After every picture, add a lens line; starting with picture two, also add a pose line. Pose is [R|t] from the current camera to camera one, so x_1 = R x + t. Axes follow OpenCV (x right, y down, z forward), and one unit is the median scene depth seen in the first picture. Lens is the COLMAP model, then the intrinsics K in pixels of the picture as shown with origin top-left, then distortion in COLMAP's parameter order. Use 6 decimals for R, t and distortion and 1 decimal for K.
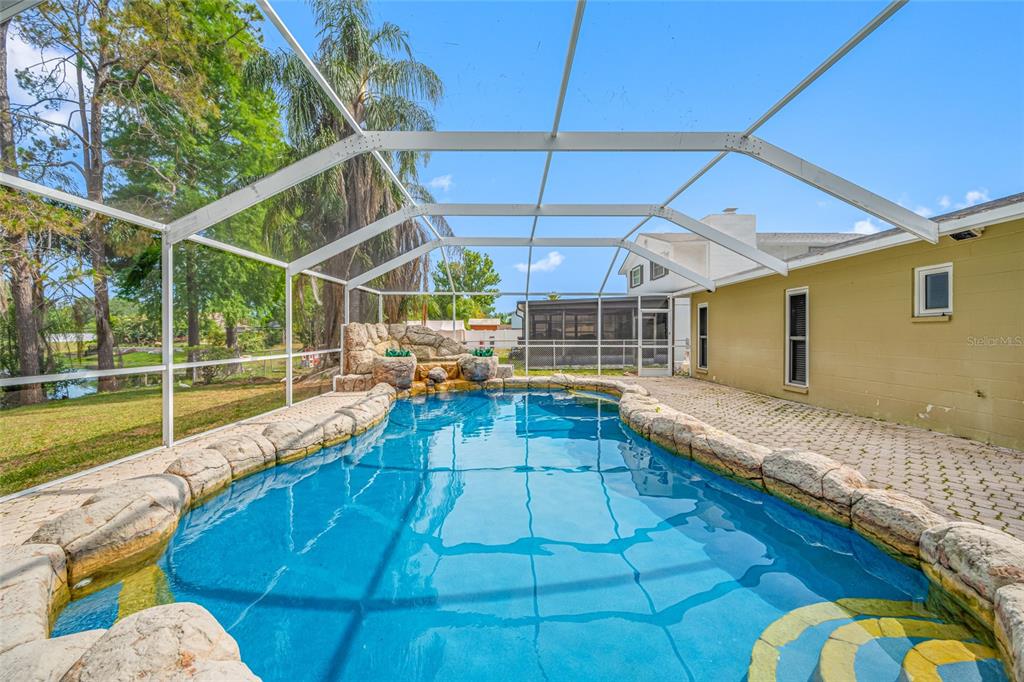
lens RADIAL K [[398.8, 0, 514.1], [0, 398.8, 338.4], [0, 0, 1]] dist [-0.000170, -0.000162]
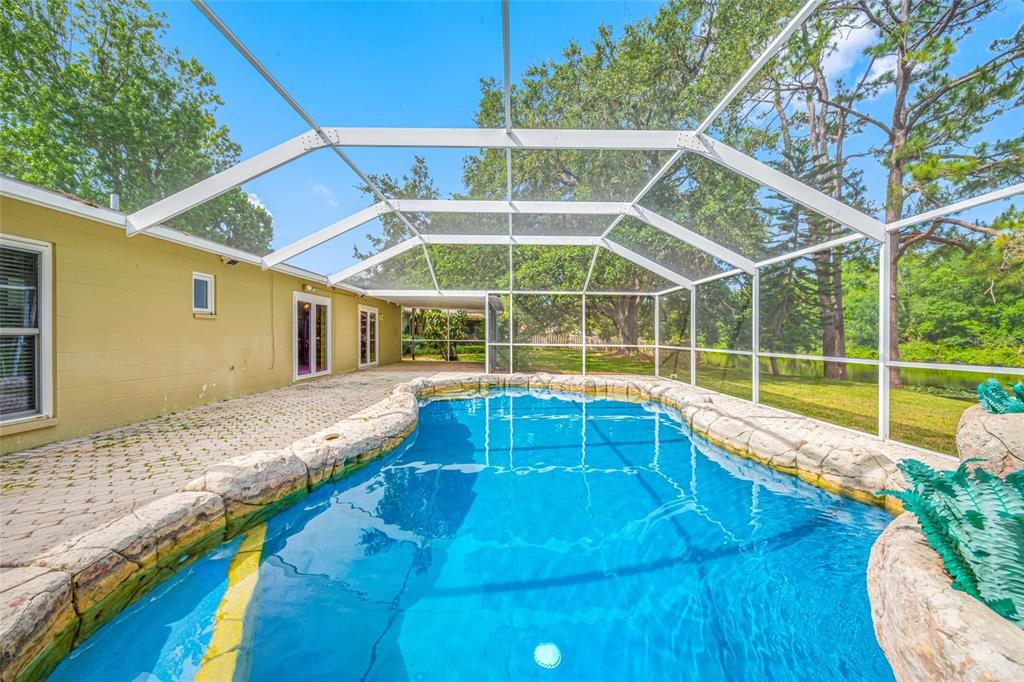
lens RADIAL K [[398.8, 0, 514.1], [0, 398.8, 338.4], [0, 0, 1]] dist [-0.000170, -0.000162]
pose [[-0.999970, -0.007765, 0.000642, 0.038492], [-0.007754, 0.999838, 0.016267, -0.003694], [-0.000768, 0.016262, -0.999867, 1.177053]]
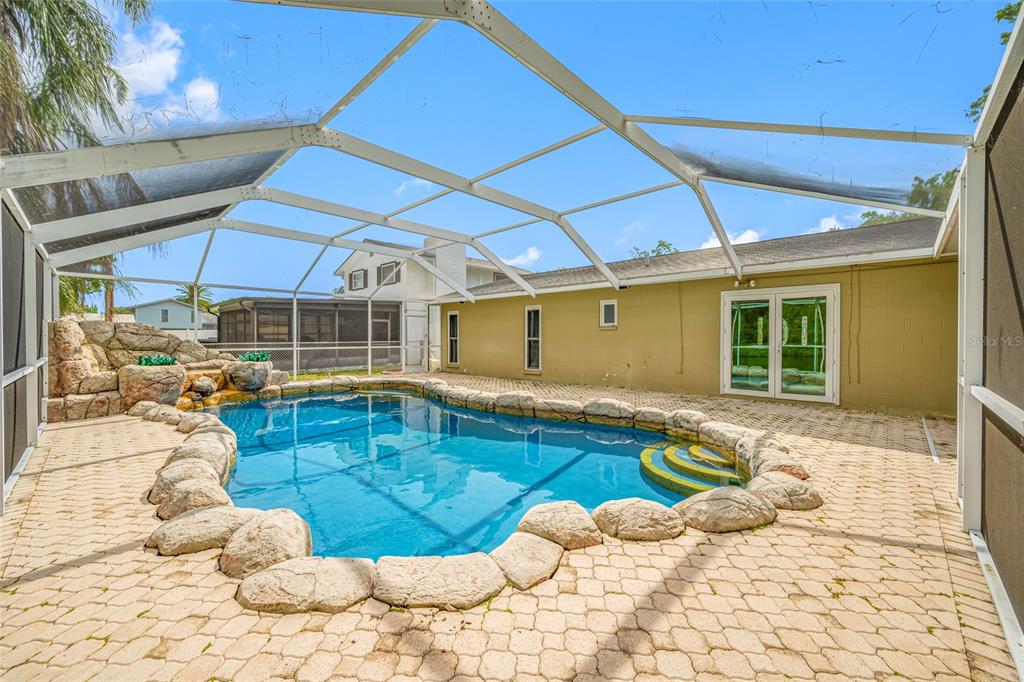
lens RADIAL K [[403.5, 0, 510.0], [0, 403.5, 344.7], [0, 0, 1]] dist [-0.002169, -0.000129]
pose [[0.696909, -0.014222, 0.717018, -0.349220], [0.006518, 0.999888, 0.013497, 0.000477], [-0.717129, -0.004732, 0.696924, -0.005998]]
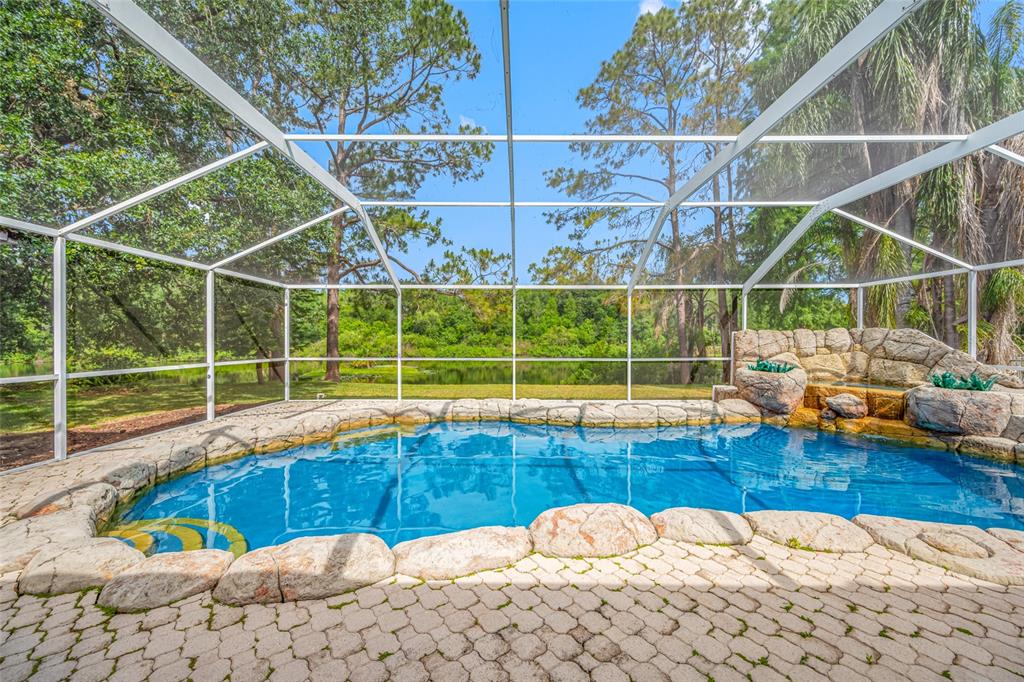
lens RADIAL K [[398.8, 0, 514.1], [0, 398.8, 338.4], [0, 0, 1]] dist [-0.000170, -0.000162]
pose [[-0.012367, 0.001329, -0.999923, 0.486397], [-0.011799, 0.999929, 0.001475, -0.015124], [0.999854, 0.011816, -0.012350, 0.463429]]
